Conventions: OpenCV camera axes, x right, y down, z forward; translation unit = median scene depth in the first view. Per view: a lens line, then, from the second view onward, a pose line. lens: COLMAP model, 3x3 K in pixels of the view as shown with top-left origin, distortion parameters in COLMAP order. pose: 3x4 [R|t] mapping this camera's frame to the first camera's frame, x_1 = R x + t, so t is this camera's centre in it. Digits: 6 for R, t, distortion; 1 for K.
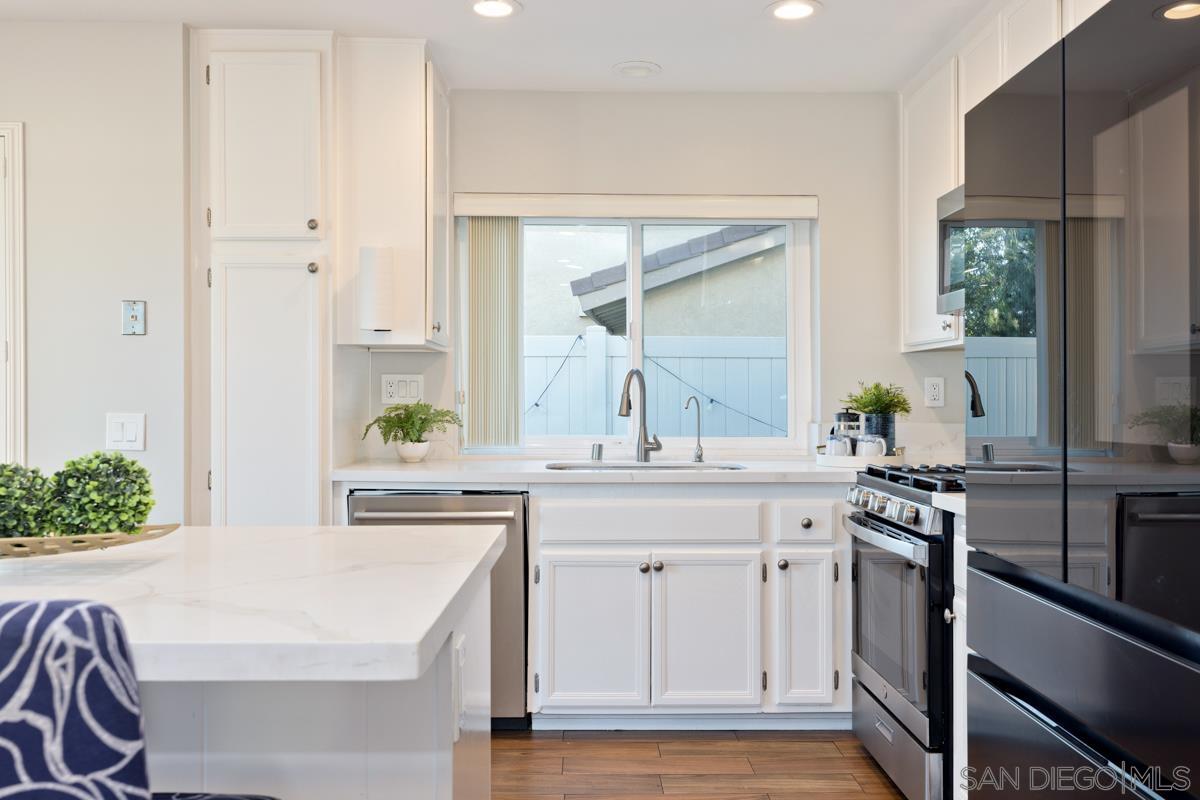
lens RADIAL K [[1057.2, 0, 600.4], [0, 1057.2, 399.6], [0, 0, 1]] dist [-0.011207, 0.000619]
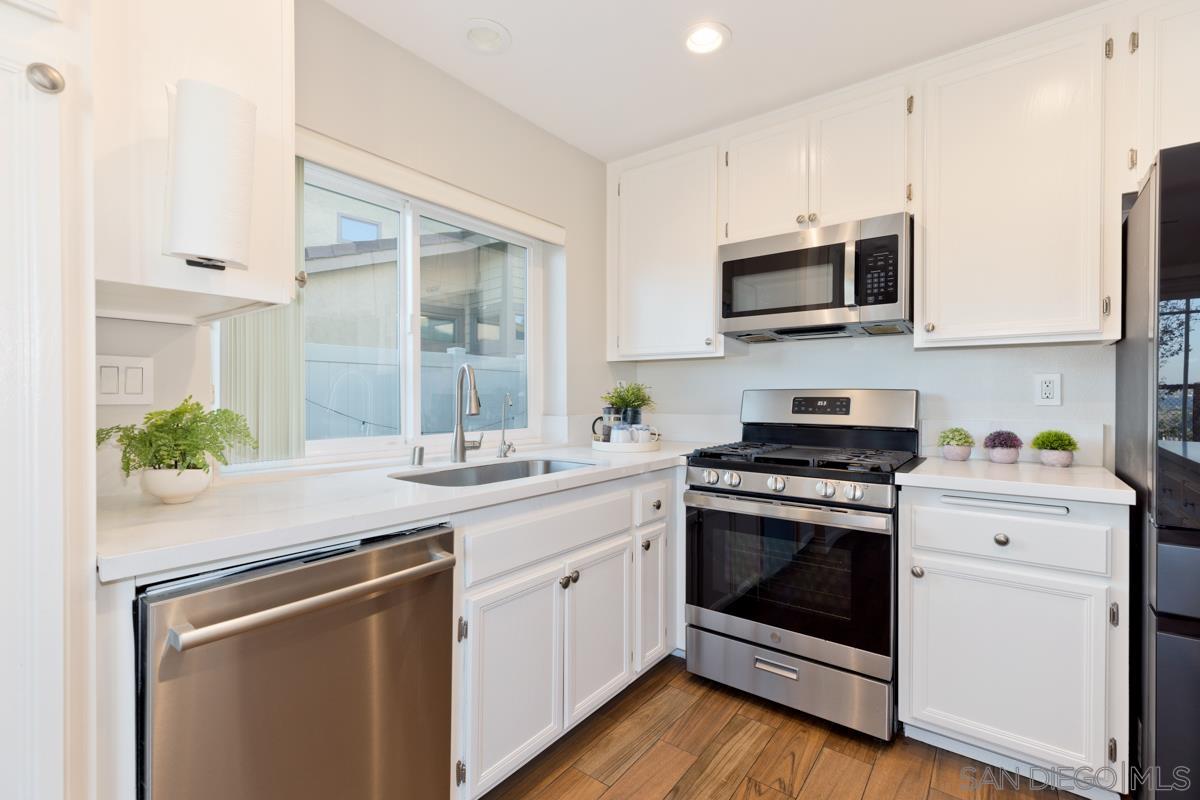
lens RADIAL K [[542.5, 0, 601.2], [0, 542.5, 399.6], [0, 0, 1]] dist [0.005414, 0.000250]
pose [[0.607595, -0.005687, 0.794226, -0.307081], [-0.000119, 0.999974, 0.007251, -0.001323], [-0.794247, -0.004500, 0.607579, 0.687518]]
